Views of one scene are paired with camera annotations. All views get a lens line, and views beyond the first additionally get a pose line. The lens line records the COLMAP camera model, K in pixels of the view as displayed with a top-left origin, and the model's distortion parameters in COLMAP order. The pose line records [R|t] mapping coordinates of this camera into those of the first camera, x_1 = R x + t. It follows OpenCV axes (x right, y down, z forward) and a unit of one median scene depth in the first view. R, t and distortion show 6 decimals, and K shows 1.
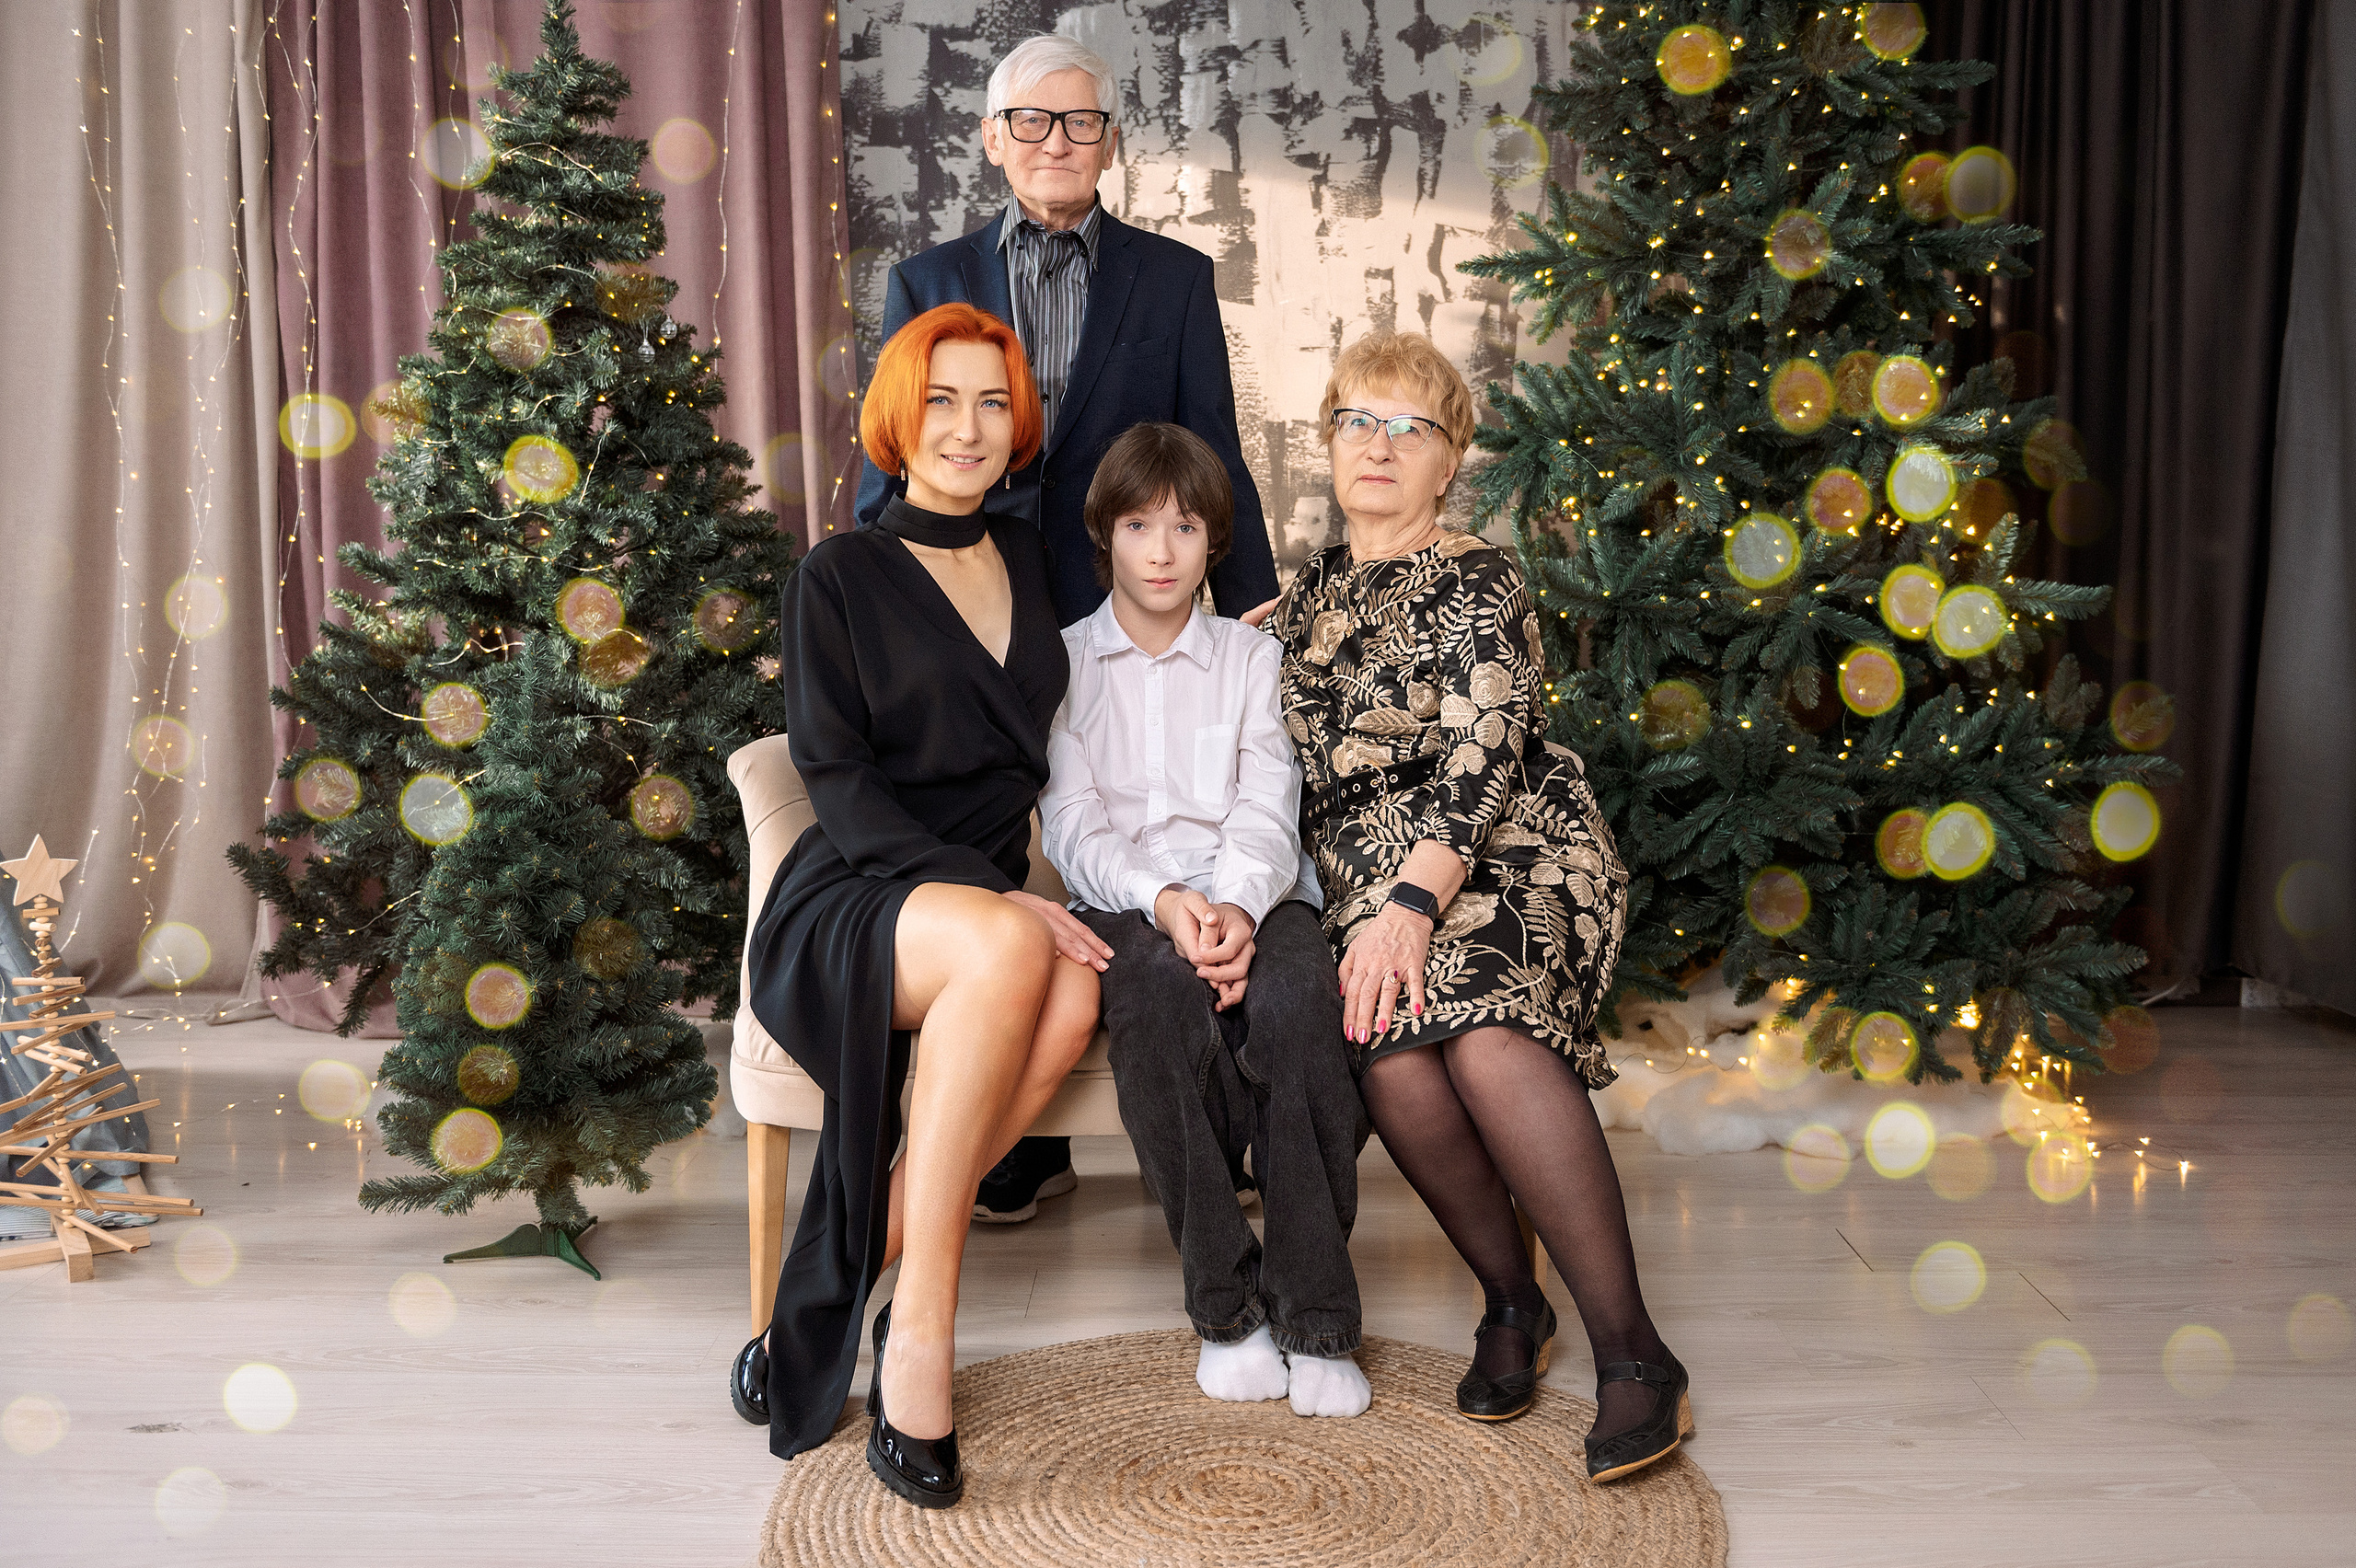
lens RADIAL K [[2354.4, 0, 1205.2], [0, 2354.4, 809.6], [0, 0, 1]] dist [-0.013079, 0.000000]
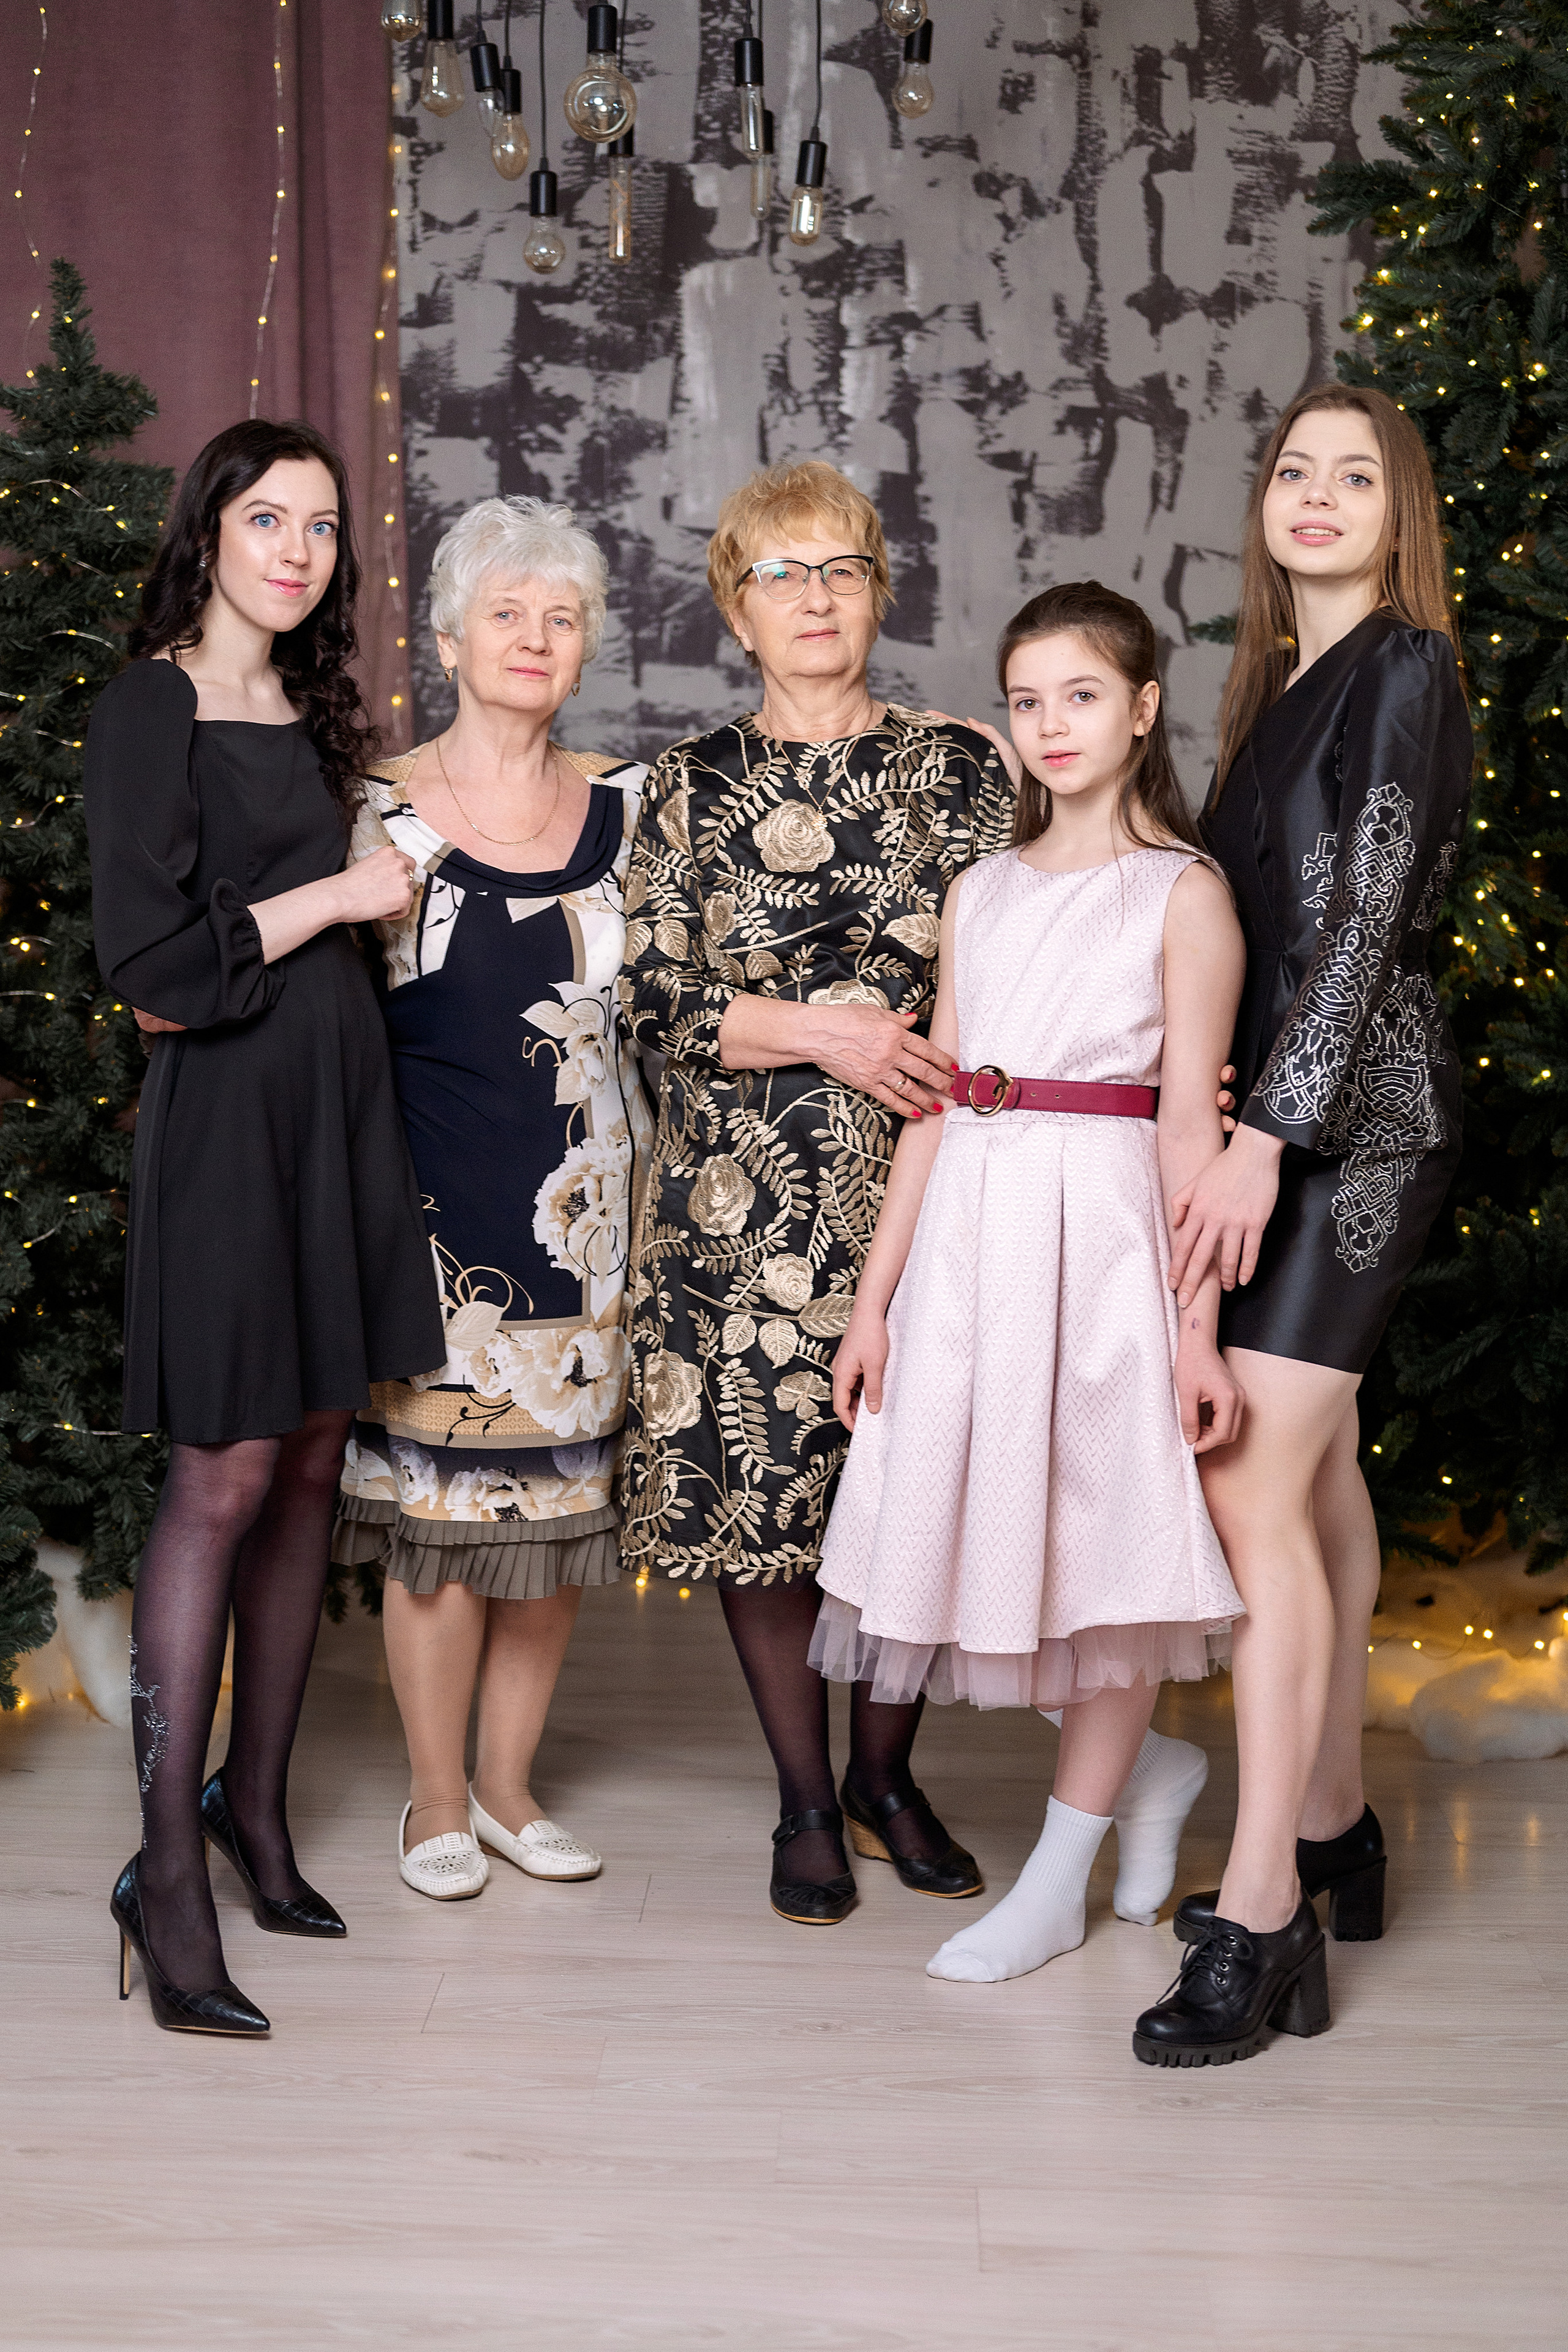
lens RADIAL K [[4096.7, 0, 704.6], [0, 4096.7, 1133.3], [0, 0, 1]] dist [-0.044412, 0.000000]
pose [[0.999114, 0.014254, -0.039609, 0.001161], [-0.015365, 0.999493, -0.027885, -0.019182], [0.039192, 0.028469, 0.998826, -0.326970]]
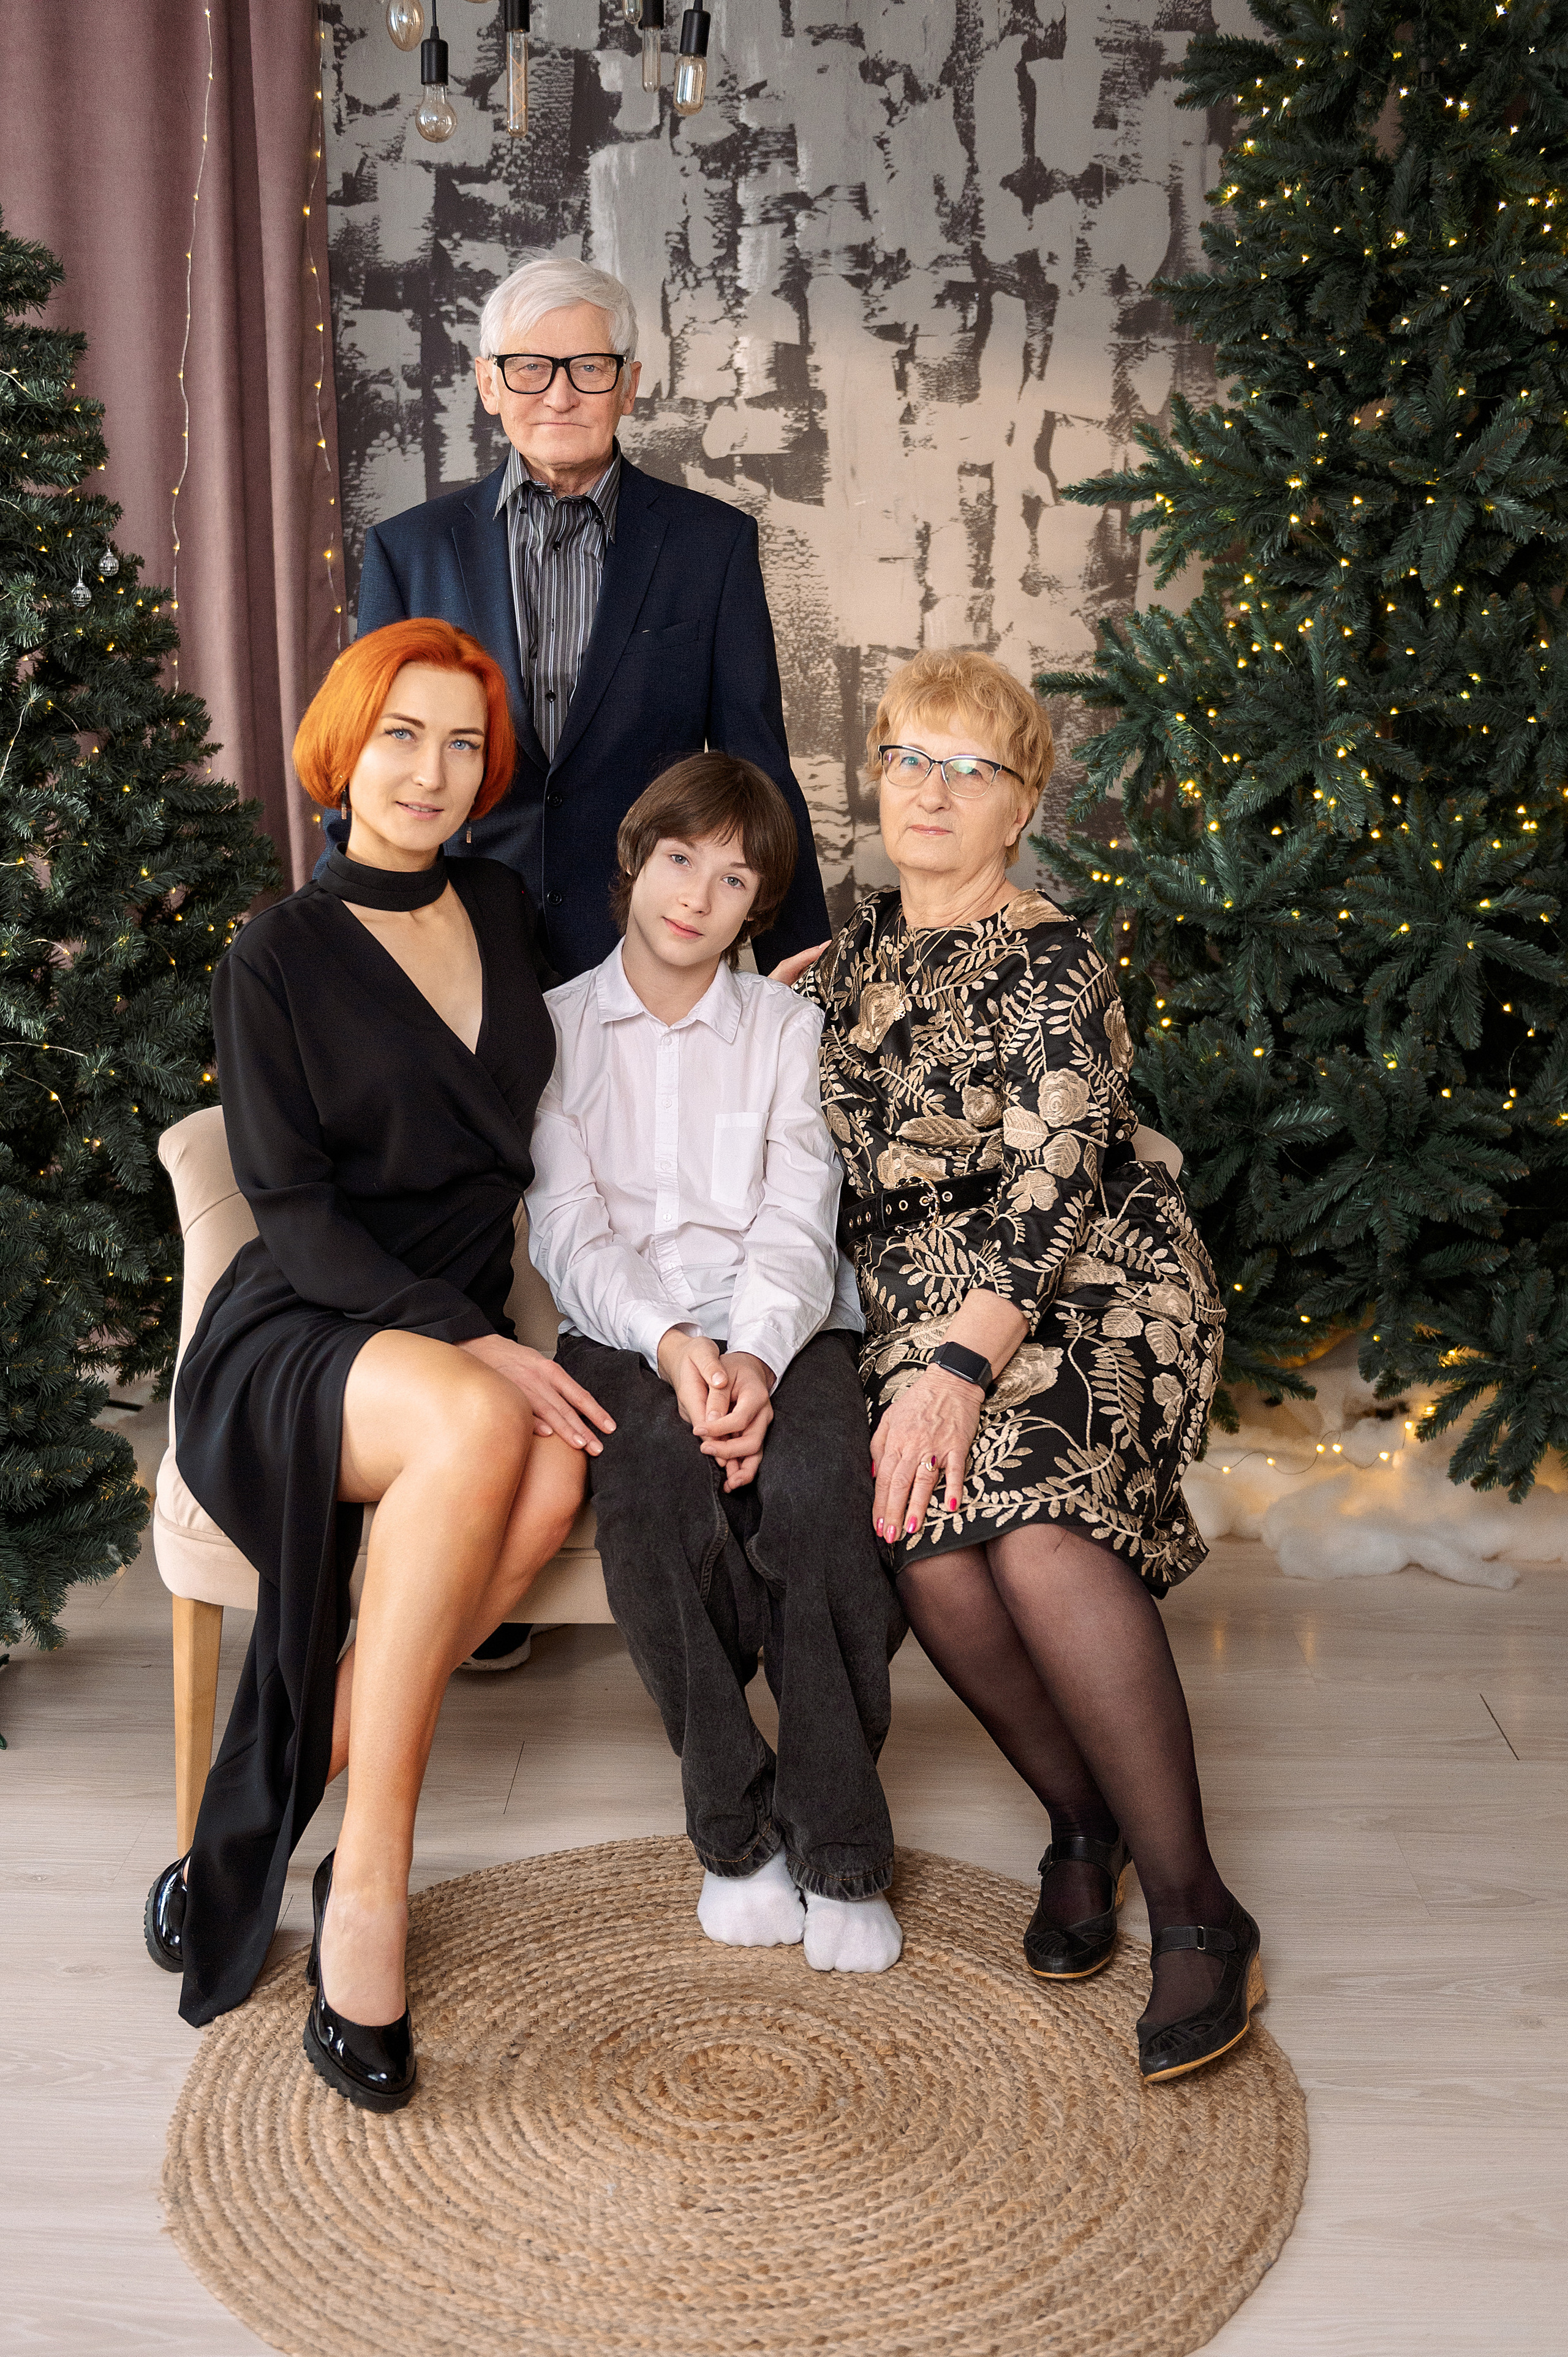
lens RADIAL K [[2823.9, 0, 791.7], [0, 2823.9, 998.8], [0, 0, 1]] dist [-0.006718, 0.000000]
pose [[0.999856, 0.013096, -0.010790, 0.022610], [-0.012742, 0.999398, 0.032270, -0.073682], [0.011206, -0.032128, 0.999421, -0.000739]]
